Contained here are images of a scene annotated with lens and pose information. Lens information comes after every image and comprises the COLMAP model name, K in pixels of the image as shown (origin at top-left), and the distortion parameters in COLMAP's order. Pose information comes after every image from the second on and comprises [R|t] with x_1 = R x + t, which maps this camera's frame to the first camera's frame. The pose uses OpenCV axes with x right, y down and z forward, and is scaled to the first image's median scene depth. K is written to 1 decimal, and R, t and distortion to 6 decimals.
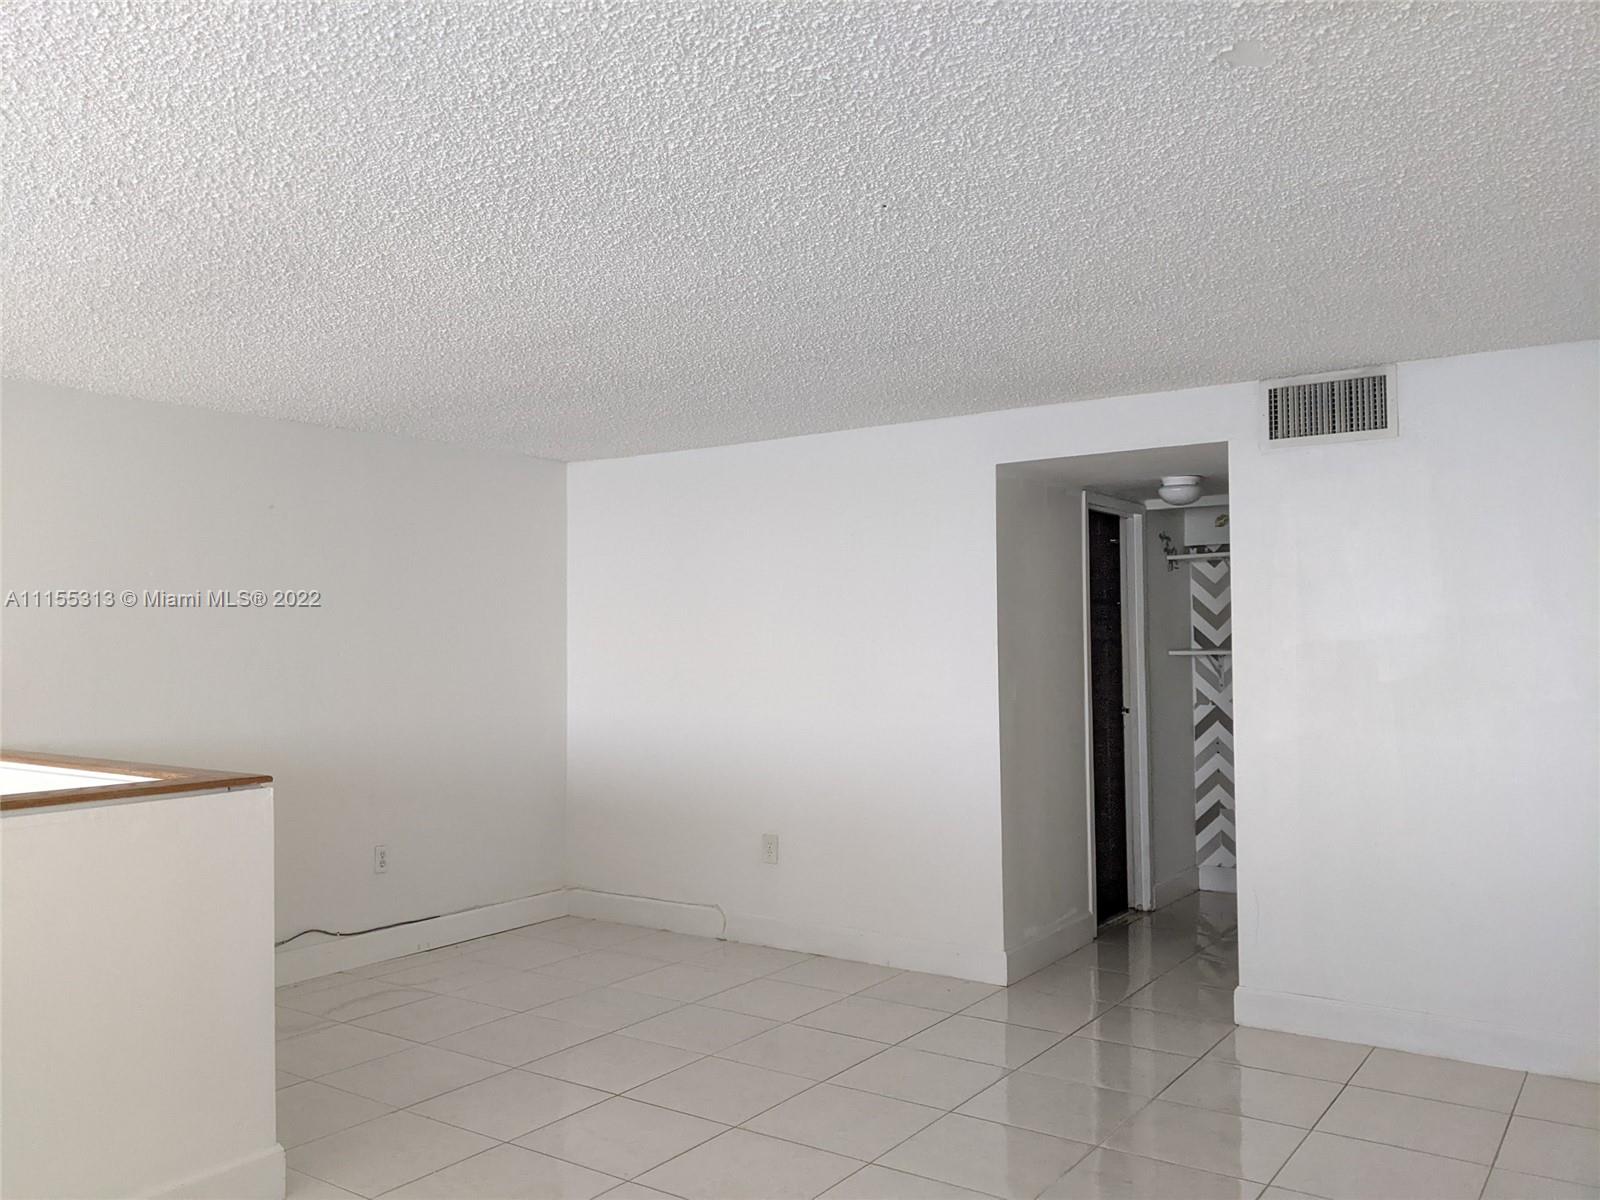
lens RADIAL K [[1259.3, 0, 800.0], [0, 1259.3, 600.0], [0, 0, 1]] dist [-0.003357, -0.001408]
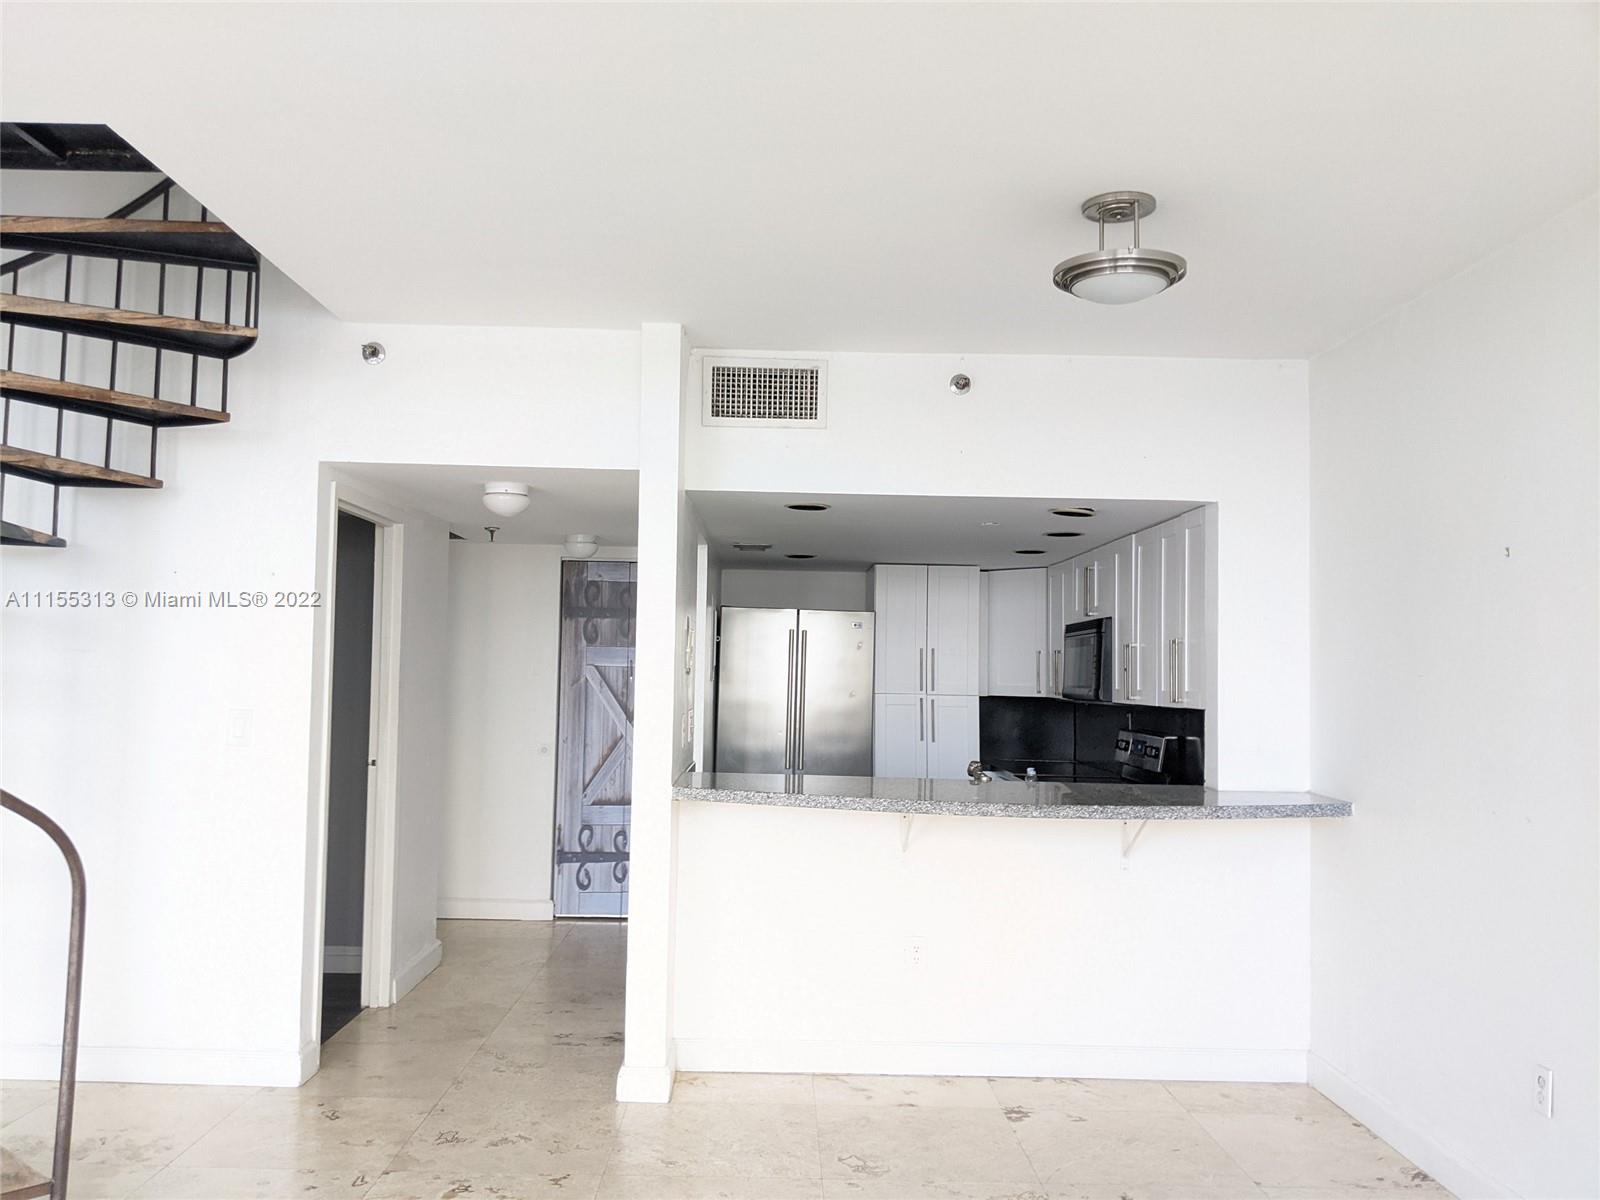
lens RADIAL K [[1259.3, 0, 800.0], [0, 1259.3, 600.0], [0, 0, 1]] dist [-0.003357, -0.001408]
pose [[0.838636, 0.048178, 0.542558, 0.050284], [-0.047073, 0.998764, -0.015926, -0.017879], [-0.542655, -0.012184, 0.839868, 0.190887]]
